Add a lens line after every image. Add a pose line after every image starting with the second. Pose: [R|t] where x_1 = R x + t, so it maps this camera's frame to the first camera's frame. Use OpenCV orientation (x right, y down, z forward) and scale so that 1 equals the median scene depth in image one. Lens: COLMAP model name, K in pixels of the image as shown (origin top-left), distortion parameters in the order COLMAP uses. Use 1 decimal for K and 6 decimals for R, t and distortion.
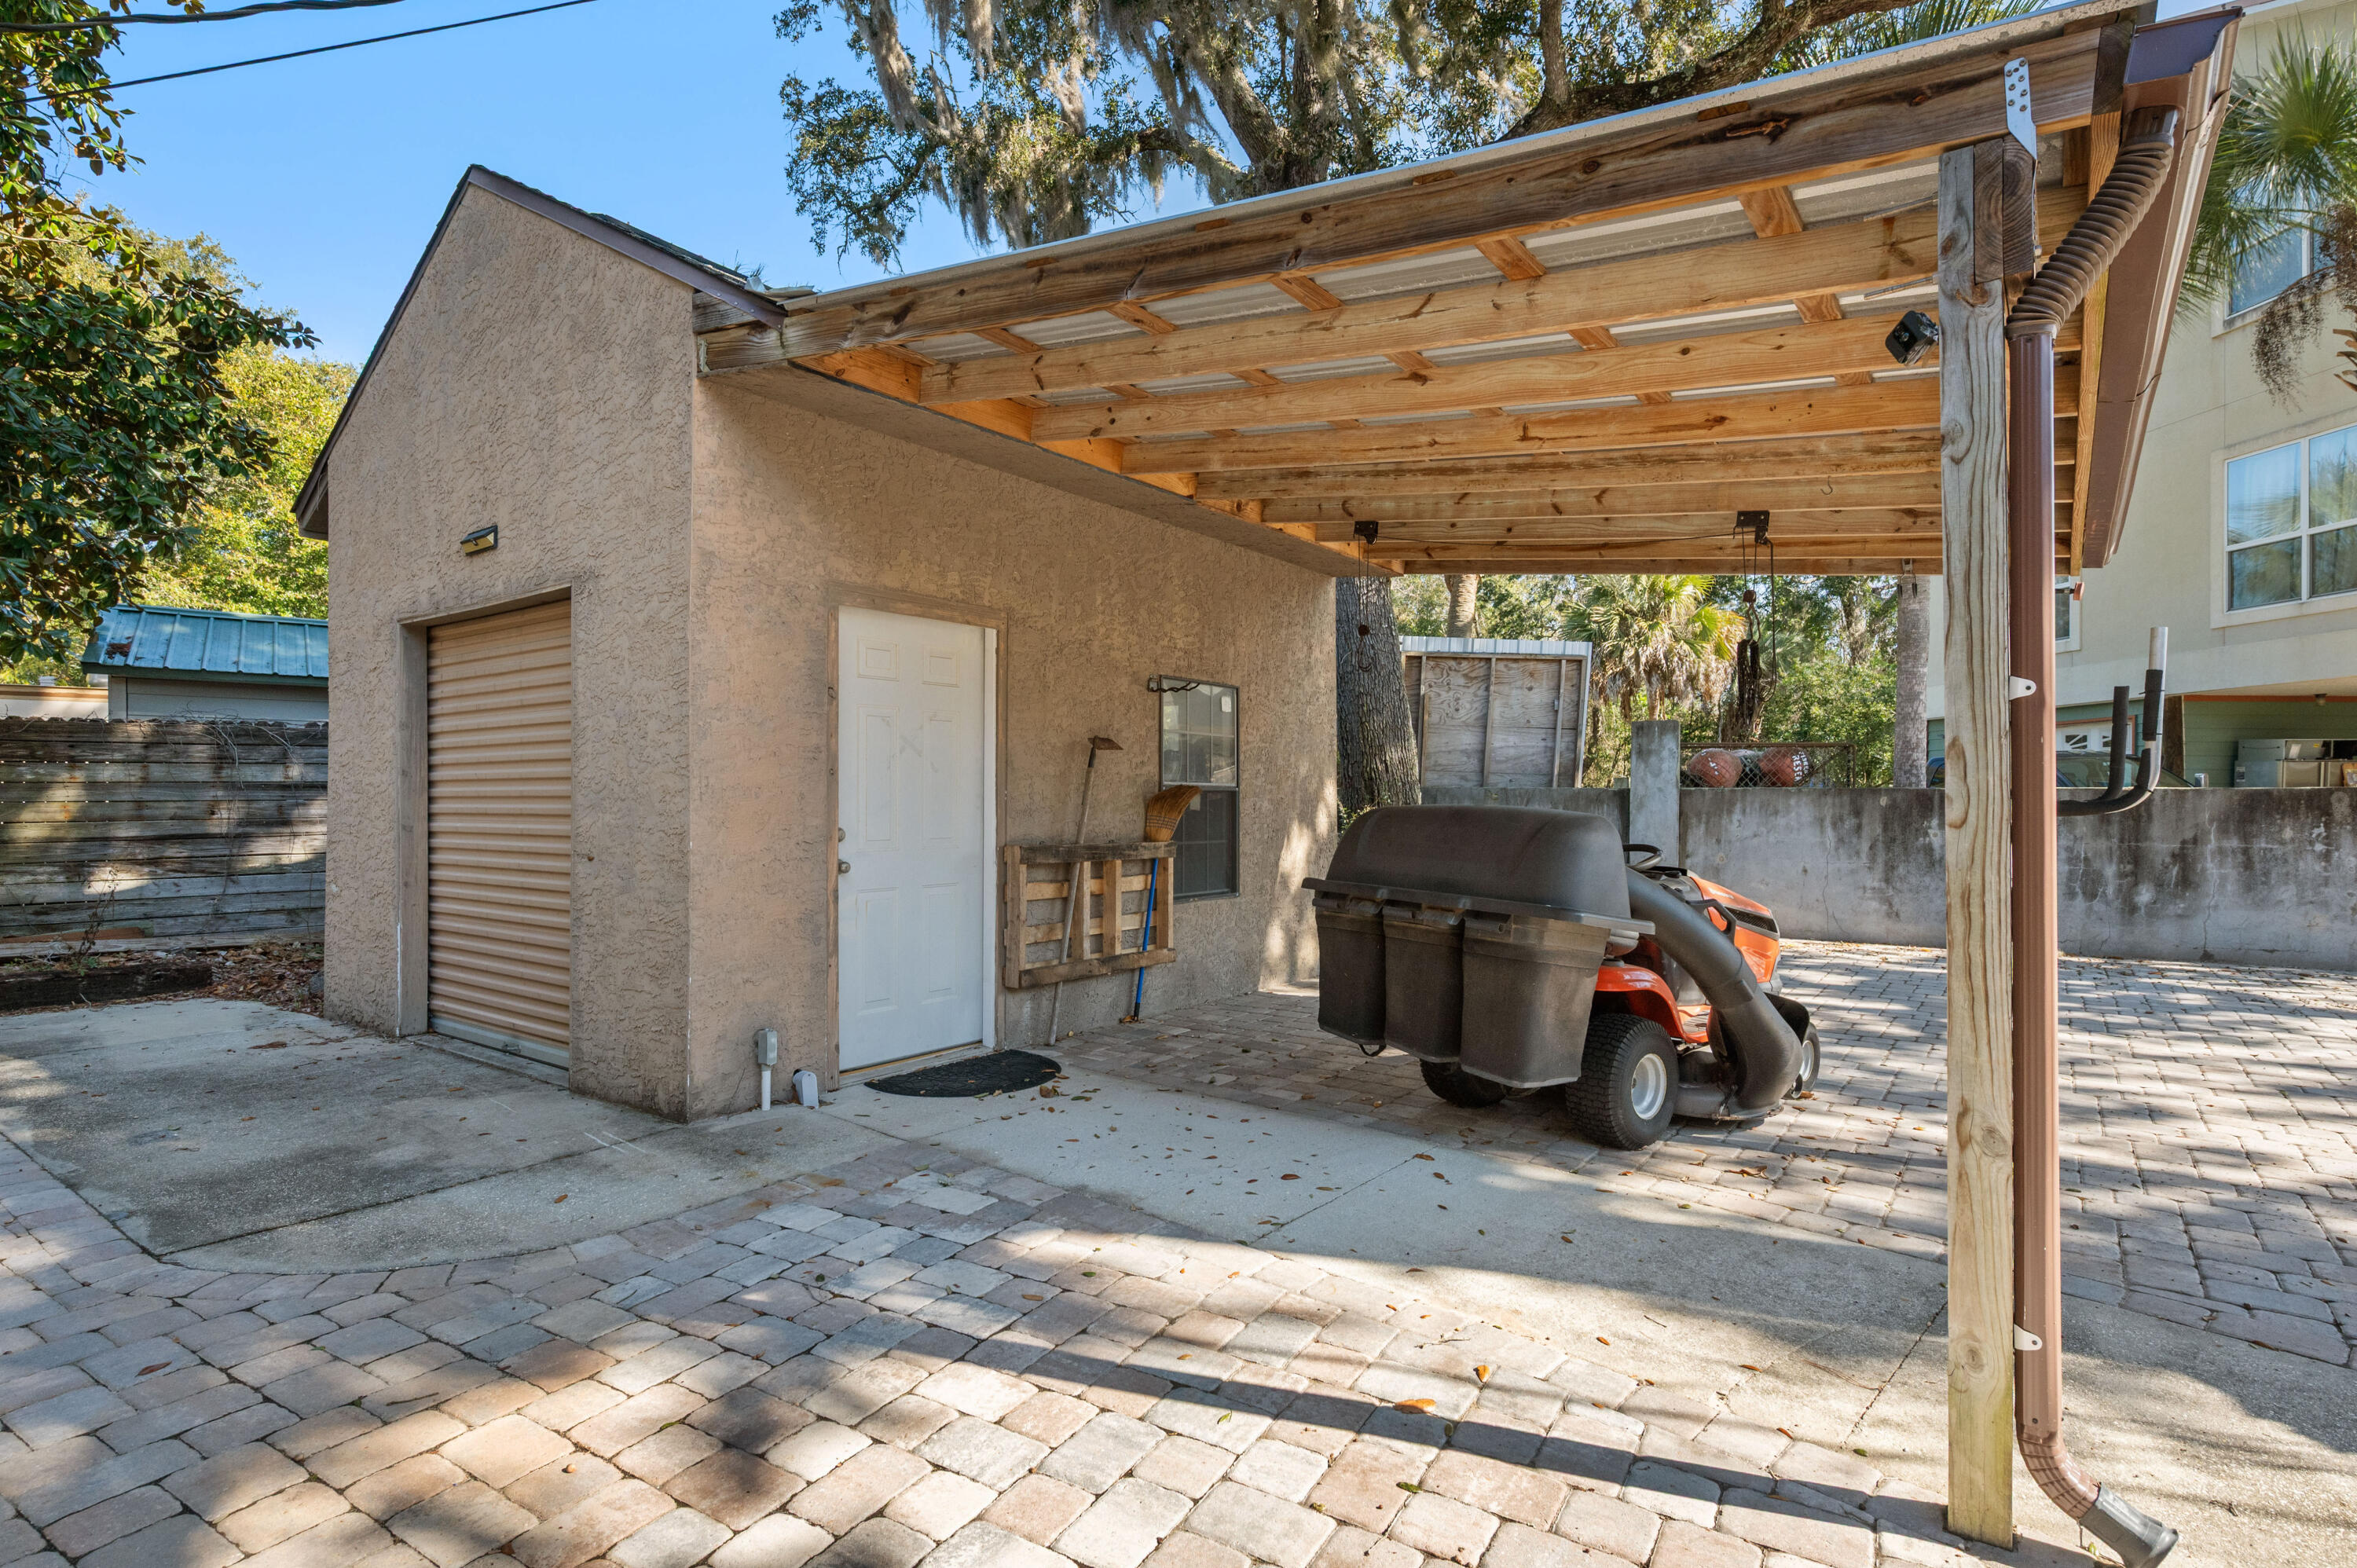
lens RADIAL K [[1168.2, 0, 1173.2], [0, 1168.2, 788.5], [0, 0, 1]] dist [0.005379, -0.000458]
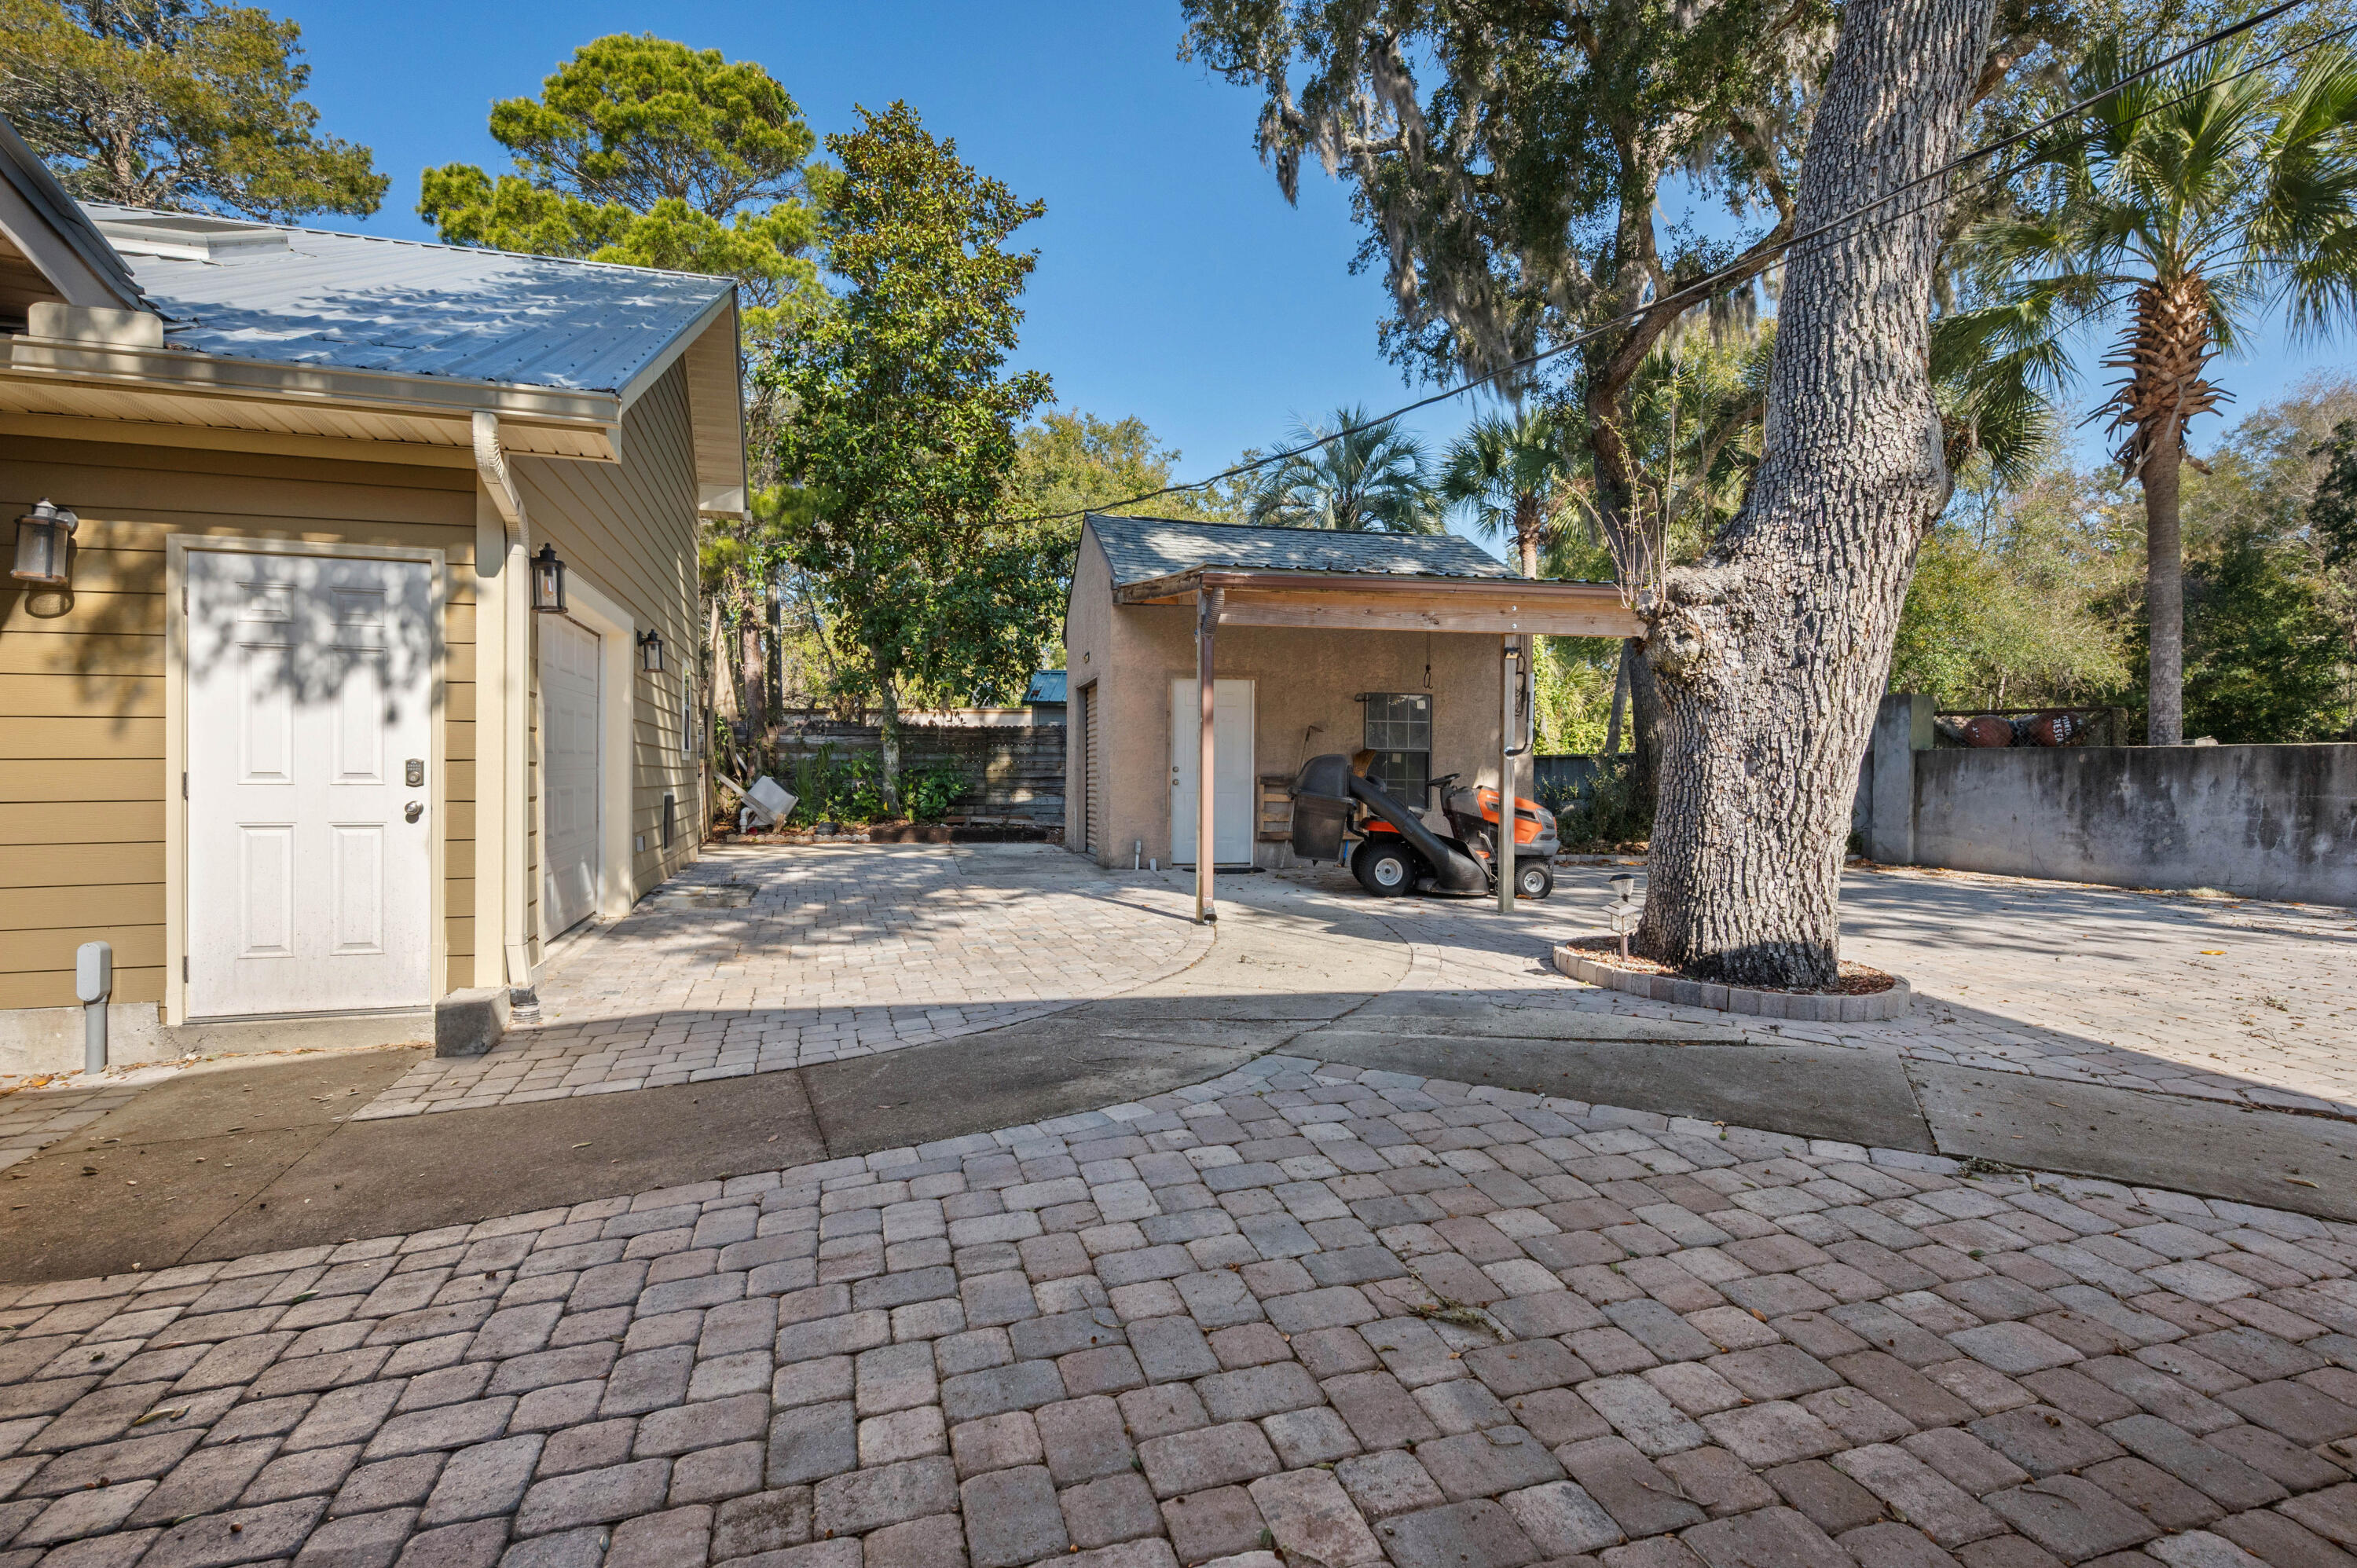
lens RADIAL K [[1168.2, 0, 1179.2], [0, 1168.2, 774.4], [0, 0, 1]] dist [0.005379, -0.000458]
pose [[0.760778, 0.003142, -0.649005, 0.873030], [0.001673, 0.999975, 0.006802, 0.021599], [0.649010, -0.006261, 0.760754, -0.586147]]
